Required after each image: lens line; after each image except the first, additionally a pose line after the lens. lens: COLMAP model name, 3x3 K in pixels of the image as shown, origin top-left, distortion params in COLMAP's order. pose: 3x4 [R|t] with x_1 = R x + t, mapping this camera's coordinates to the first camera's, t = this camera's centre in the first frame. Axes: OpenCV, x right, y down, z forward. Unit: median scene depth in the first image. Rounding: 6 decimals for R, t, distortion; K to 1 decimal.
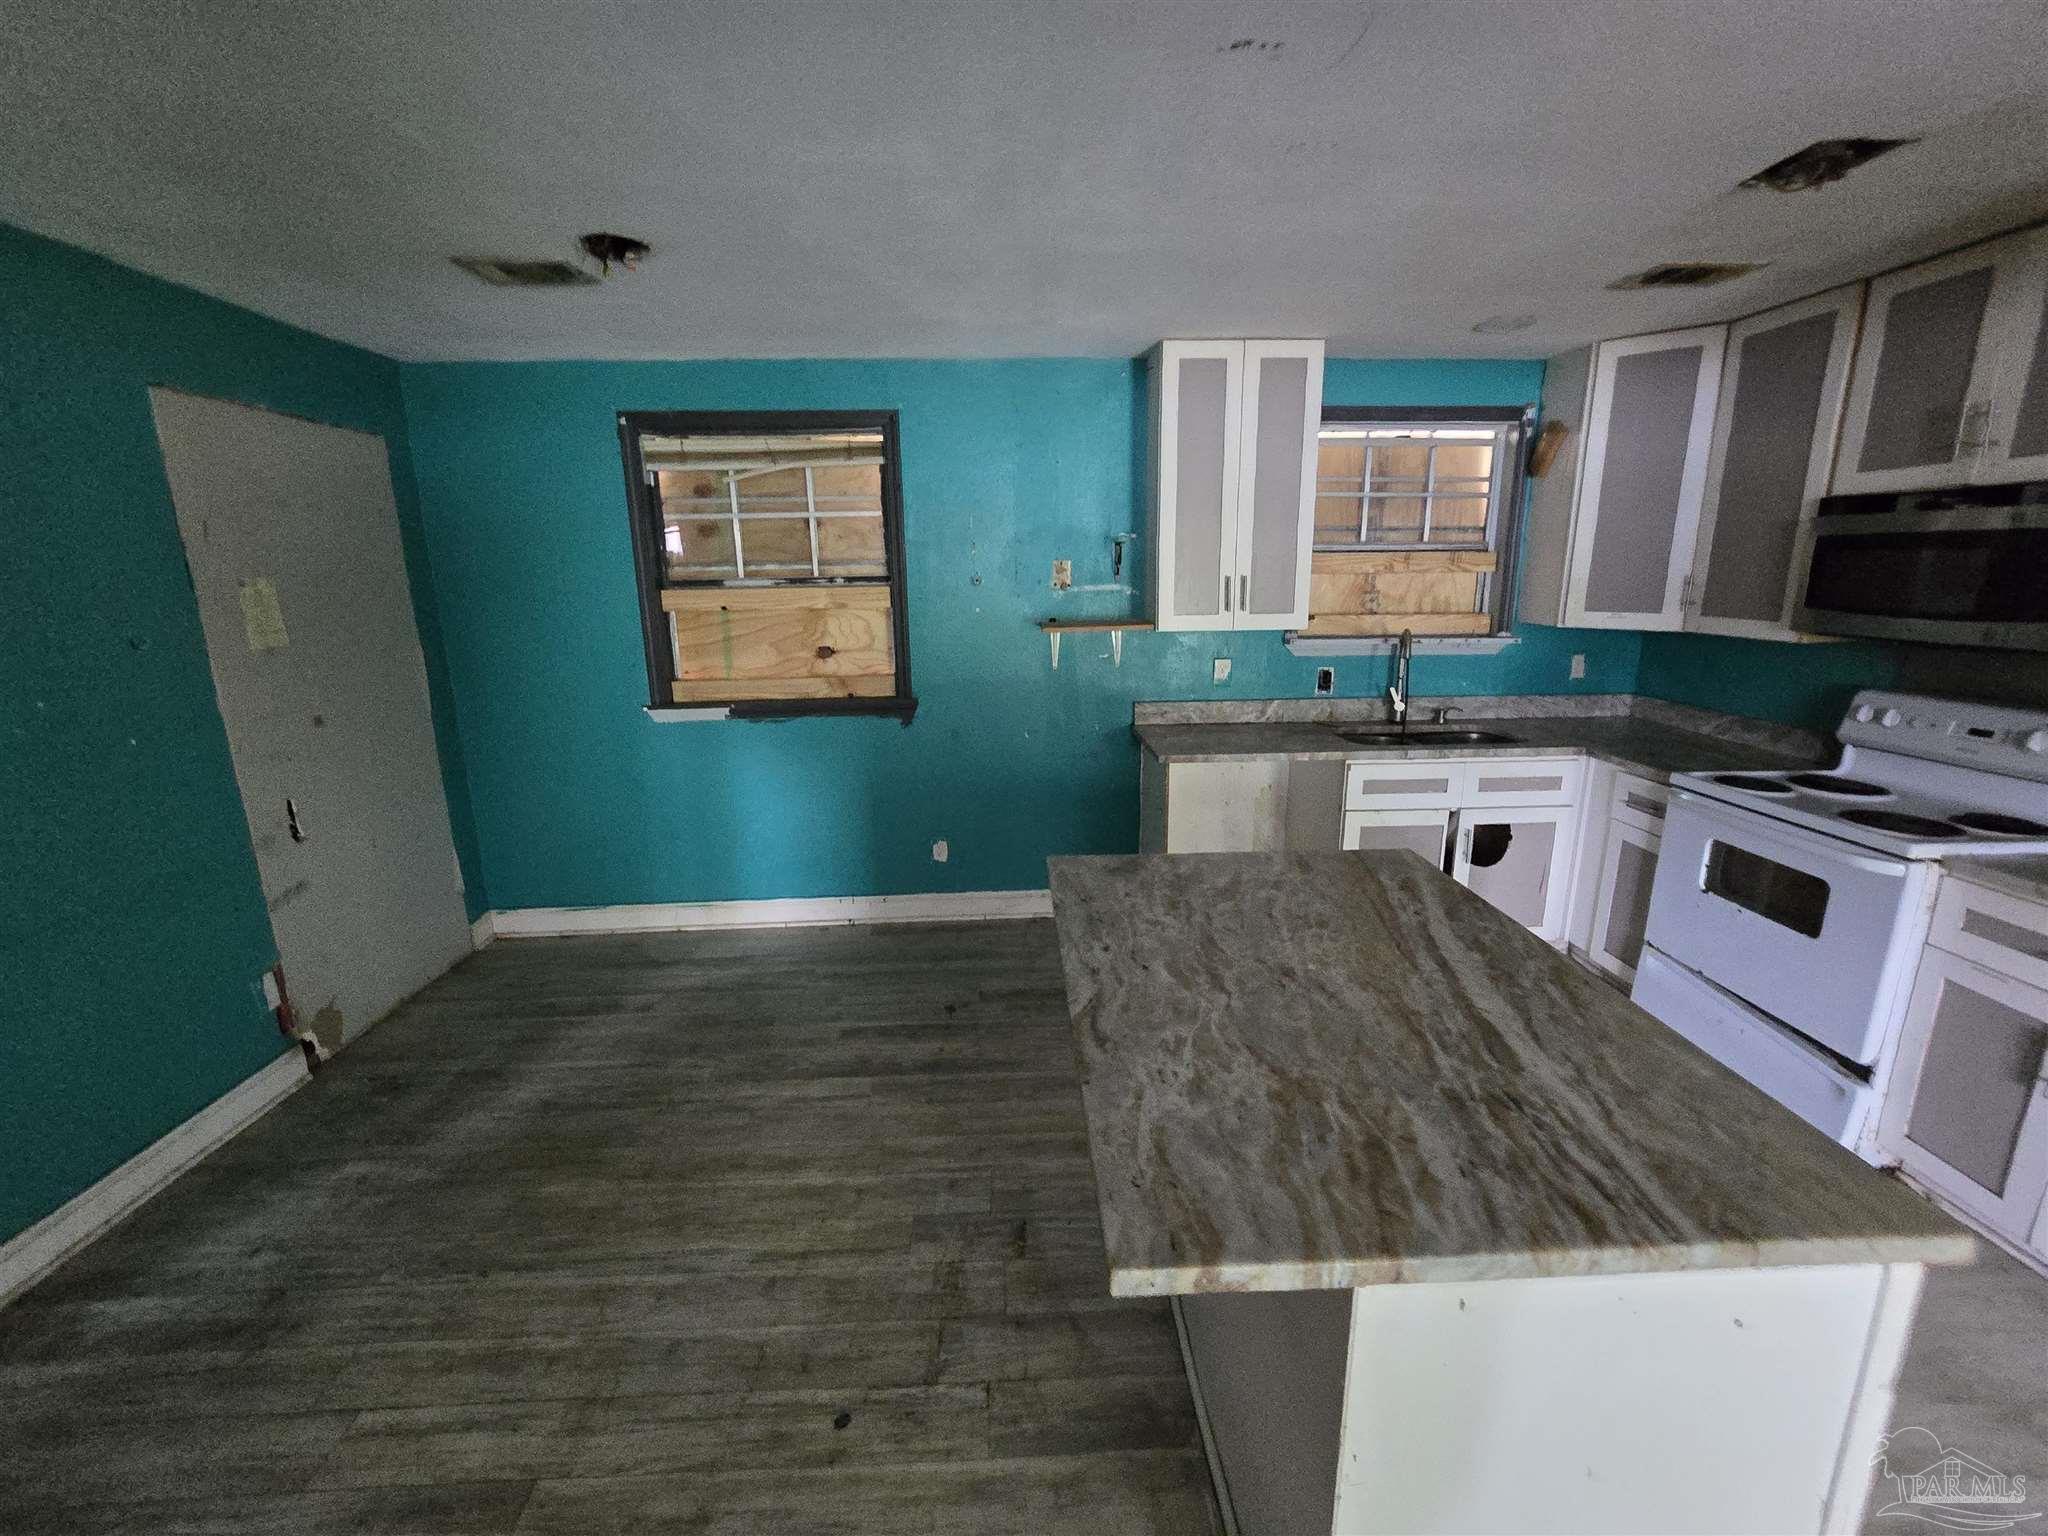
lens RADIAL K [[843.4, 0, 1032.5], [0, 843.4, 778.2], [0, 0, 1]] dist [-0.000457, 0.000288]
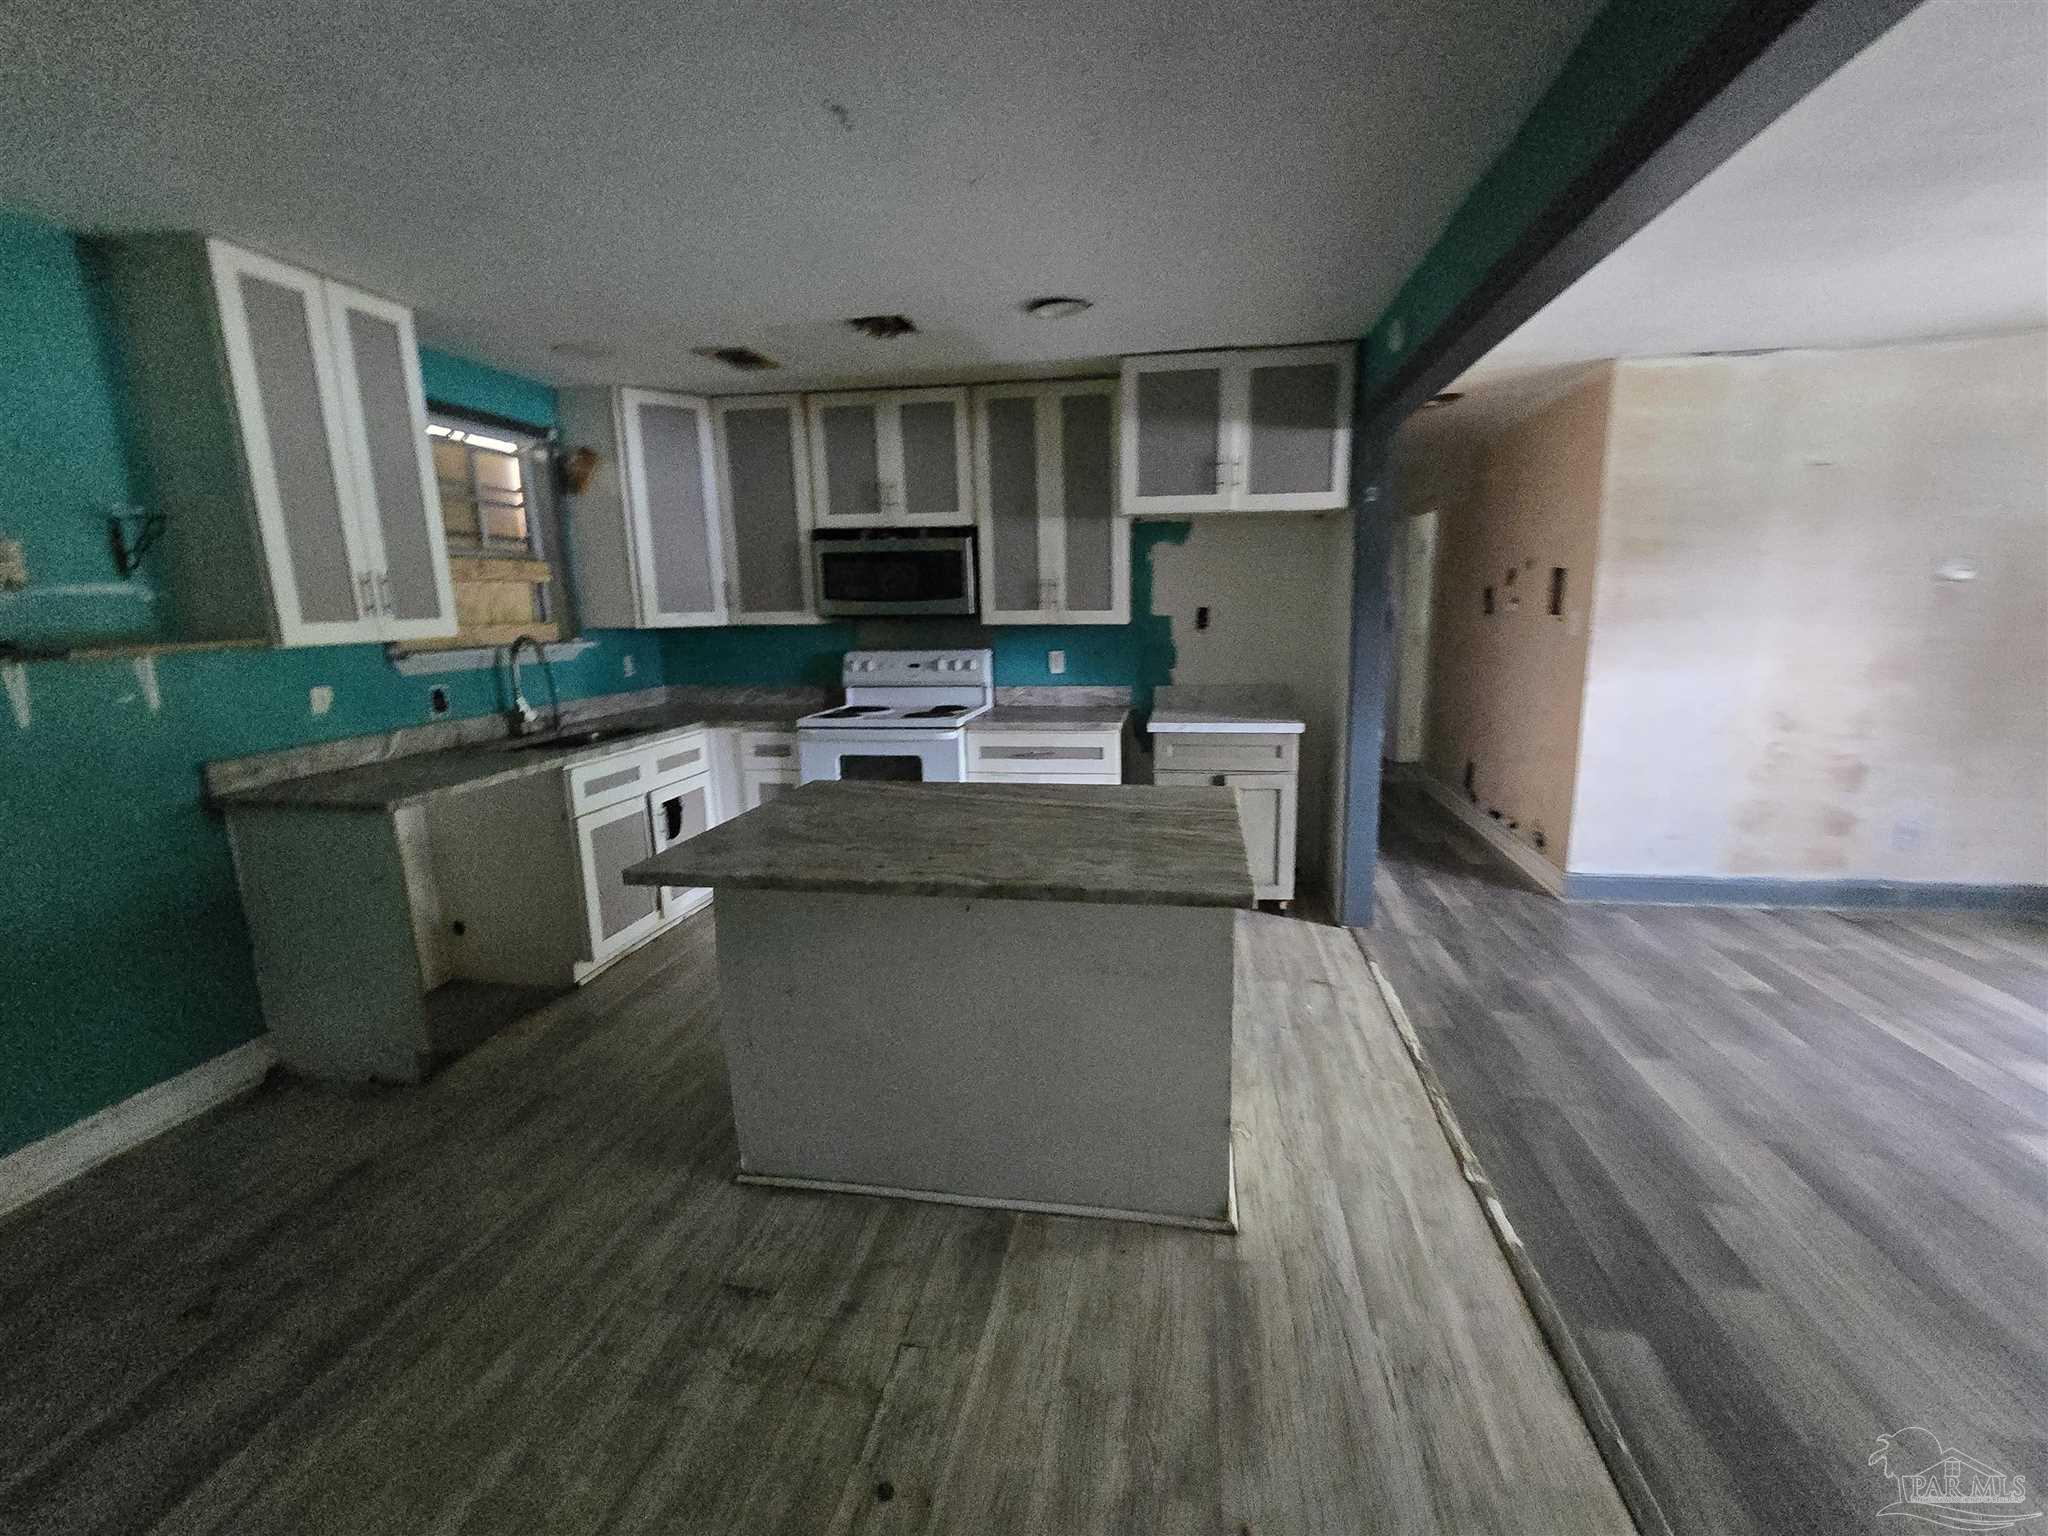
lens RADIAL K [[879.0, 0, 1024.0], [0, 879.0, 768.0], [0, 0, 1]] dist [0.026401, 0.000227]
pose [[0.236694, -0.181714, 0.954440, -0.483489], [0.254725, 0.959598, 0.119527, -0.006966], [-0.937599, 0.214828, 0.273418, 0.241774]]
